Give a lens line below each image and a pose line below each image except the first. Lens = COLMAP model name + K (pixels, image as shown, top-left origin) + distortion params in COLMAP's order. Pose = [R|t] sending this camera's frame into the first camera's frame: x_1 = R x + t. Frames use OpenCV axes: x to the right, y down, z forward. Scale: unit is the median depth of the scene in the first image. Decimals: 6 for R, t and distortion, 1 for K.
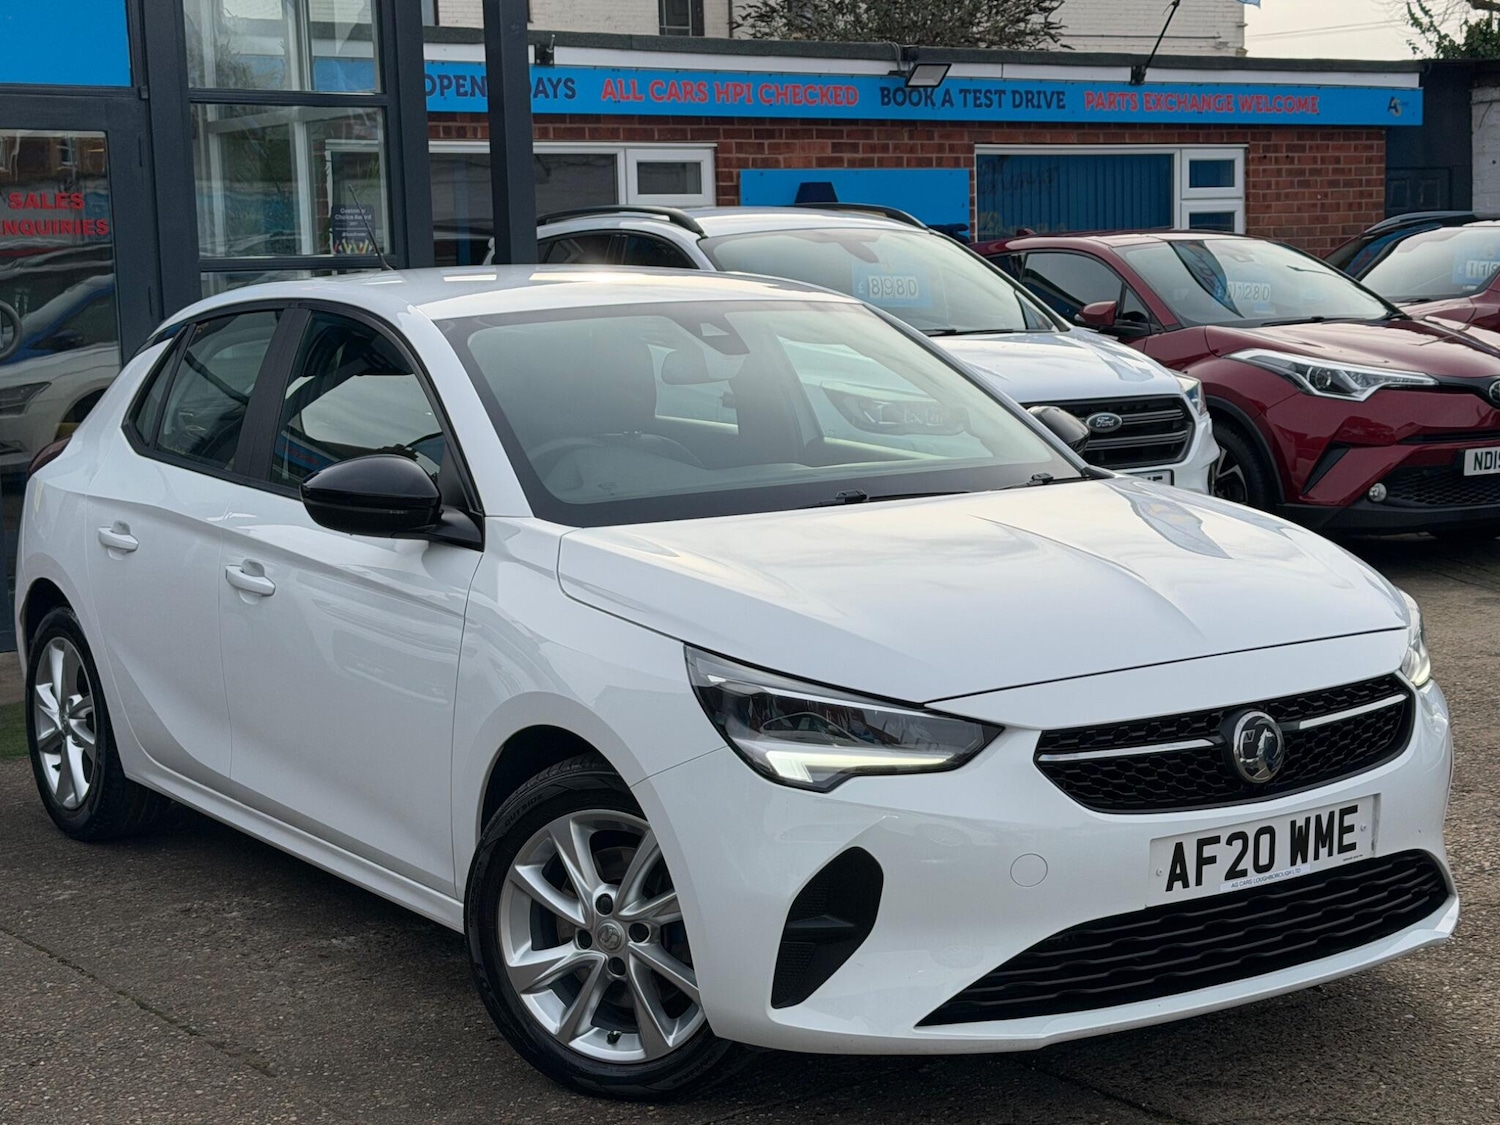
lens RADIAL K [[2507.5, 0, 754.3], [0, 2507.5, 551.0], [0, 0, 1]] dist [0.137636, 0.000000]
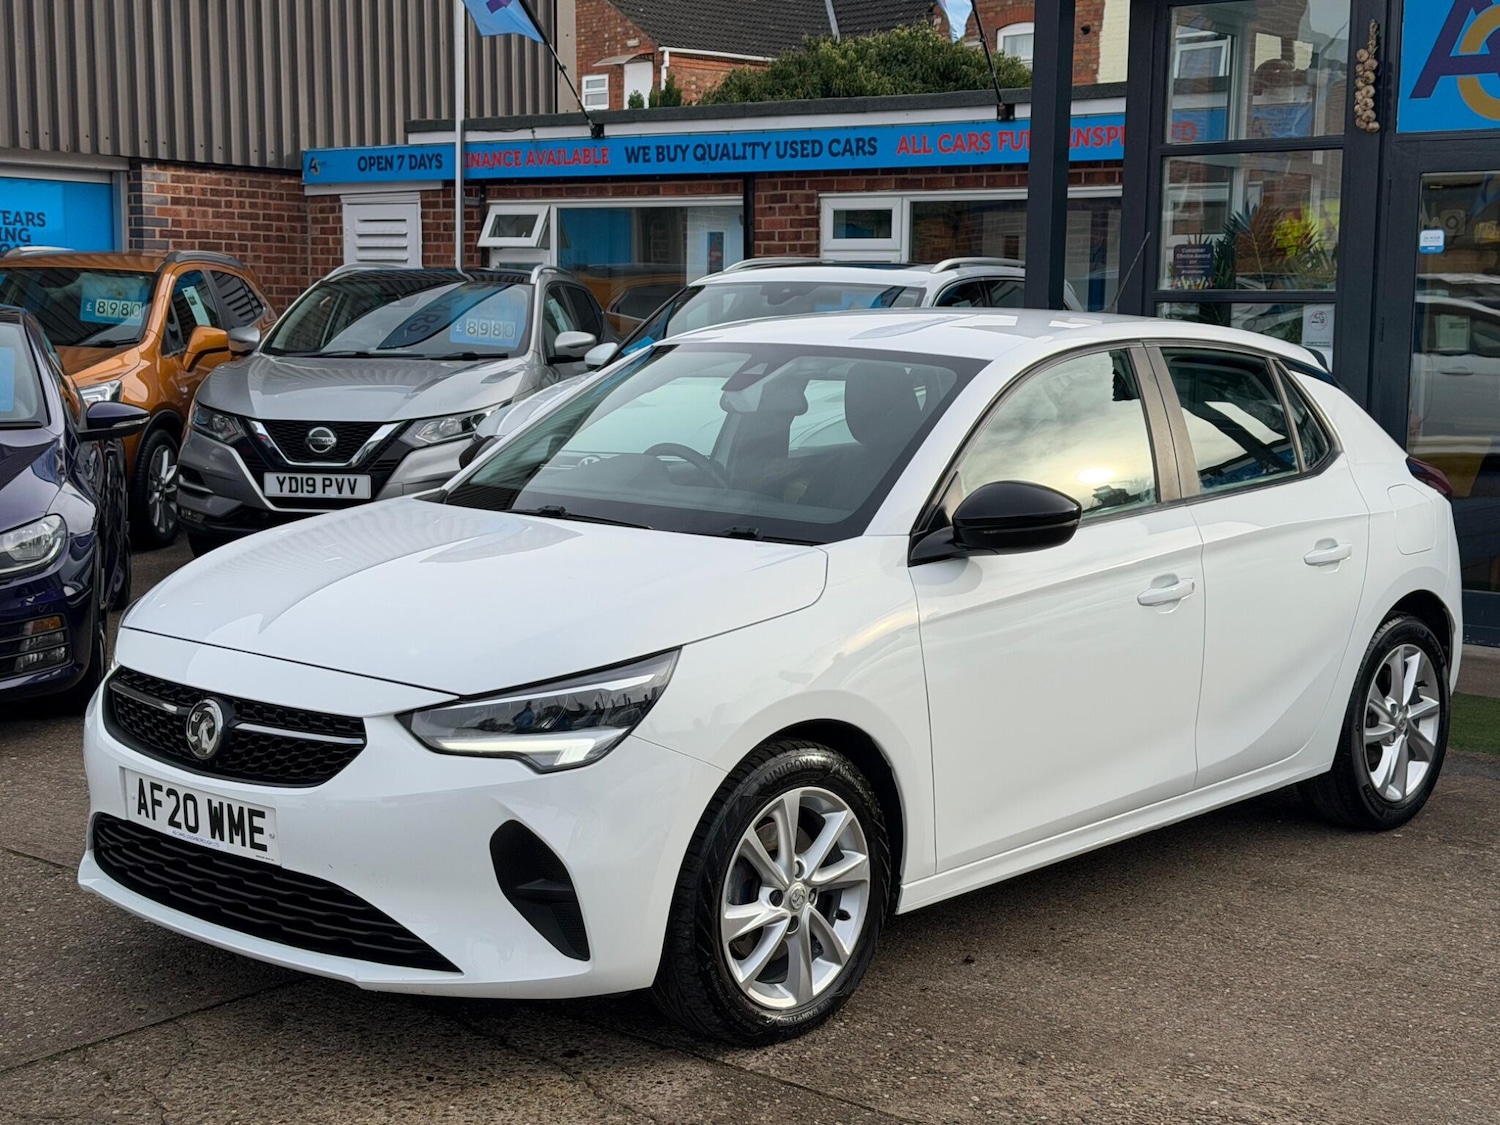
lens RADIAL K [[2051.4, 0, 746.1], [0, 2051.4, 562.1], [0, 0, 1]] dist [0.089458, 0.000000]
pose [[0.256823, 0.157384, -0.953557, 2.128615], [-0.132059, 0.983112, 0.126695, -0.277074], [0.957393, 0.093387, 0.273270, 1.822642]]
